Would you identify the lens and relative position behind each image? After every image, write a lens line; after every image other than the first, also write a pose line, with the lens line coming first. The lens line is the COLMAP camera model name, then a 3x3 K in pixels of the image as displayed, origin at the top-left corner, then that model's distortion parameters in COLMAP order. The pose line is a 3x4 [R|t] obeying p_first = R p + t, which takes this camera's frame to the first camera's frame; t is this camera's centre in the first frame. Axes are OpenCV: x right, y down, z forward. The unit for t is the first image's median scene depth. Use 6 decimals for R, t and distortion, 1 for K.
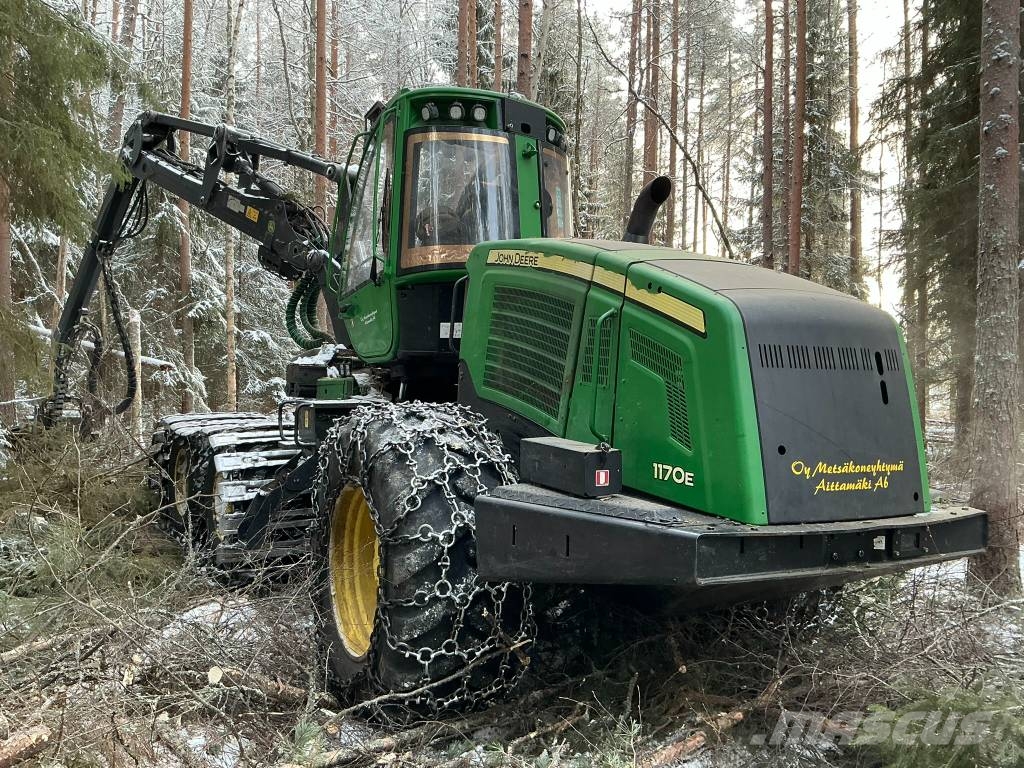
lens RADIAL K [[873.1, 0, 509.0], [0, 873.1, 379.7], [0, 0, 1]] dist [0.088096, -0.145986]
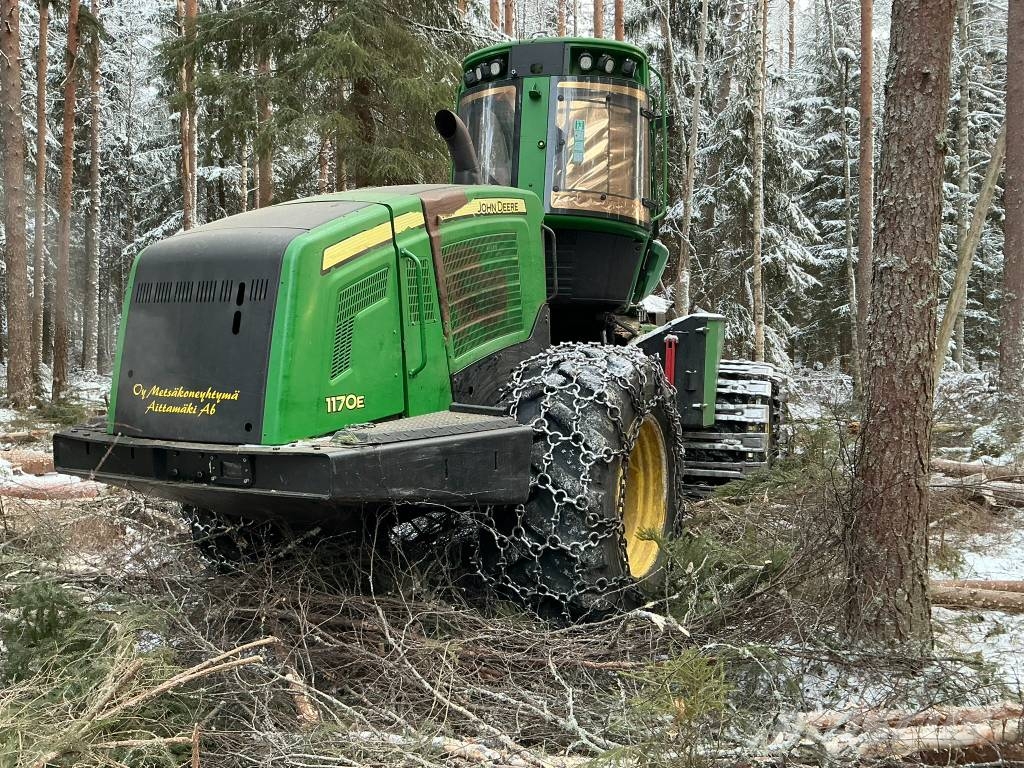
lens RADIAL K [[873.1, 0, 509.0], [0, 873.1, 379.7], [0, 0, 1]] dist [0.088096, -0.145986]
pose [[0.588655, 0.025417, -0.807985, 0.817987], [0.013302, 0.999066, 0.041119, 0.024366], [0.808275, -0.034952, 0.587767, 0.376668]]
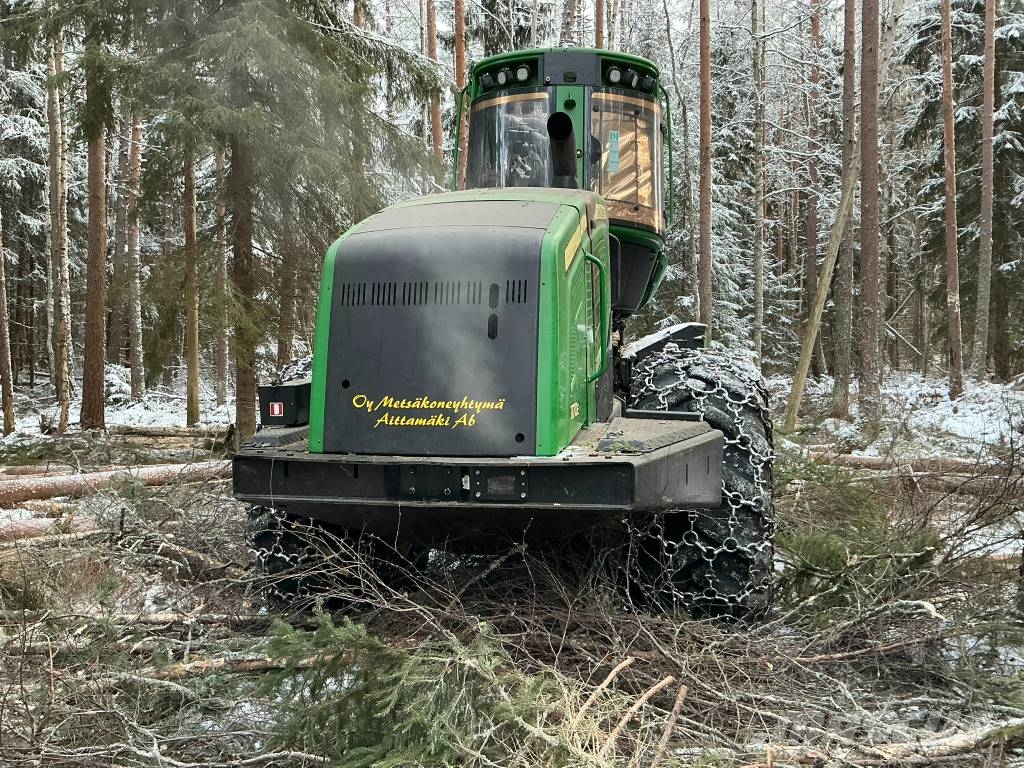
lens RADIAL K [[873.1, 0, 509.0], [0, 873.1, 379.7], [0, 0, 1]] dist [0.088096, -0.145986]
pose [[0.789894, 0.001967, -0.613240, 0.579753], [0.020741, 0.999337, 0.029922, 0.025187], [0.612893, -0.036355, 0.789330, 0.155952]]
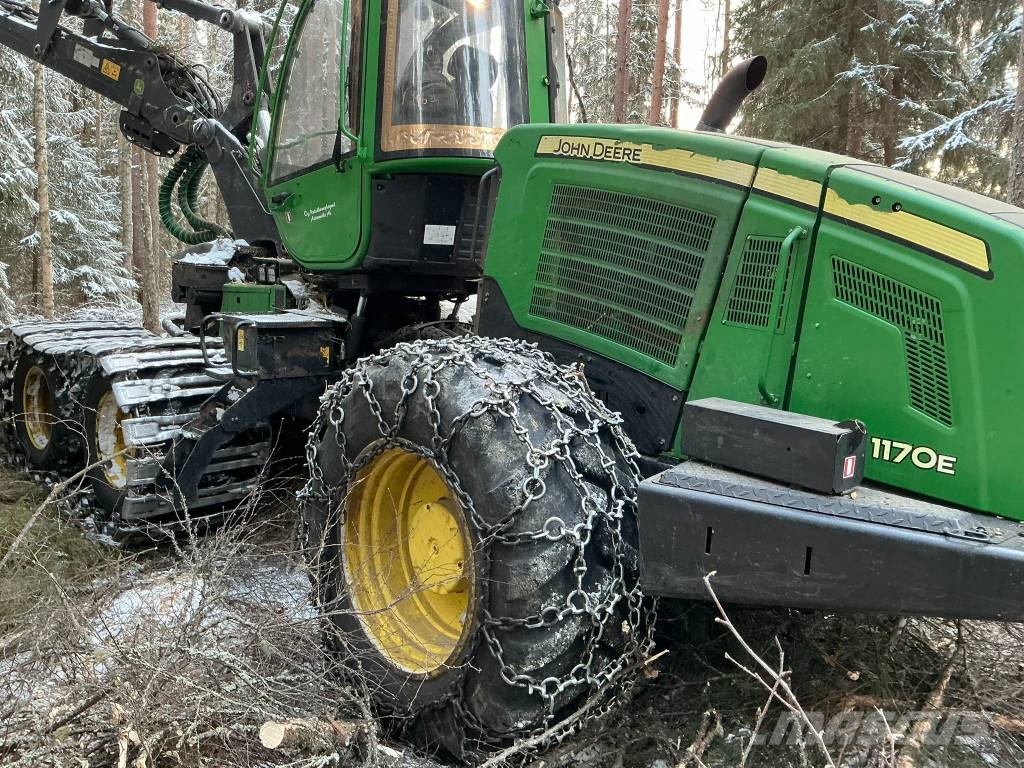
lens RADIAL K [[836.5, 0, 513.9], [0, 836.5, 384.9], [0, 0, 1]] dist [0.125552, -0.261695]
pose [[0.970733, -0.001579, 0.240156, -0.186037], [-0.030211, 0.991232, 0.128632, -0.021346], [-0.238253, -0.132123, 0.962174, 0.216796]]
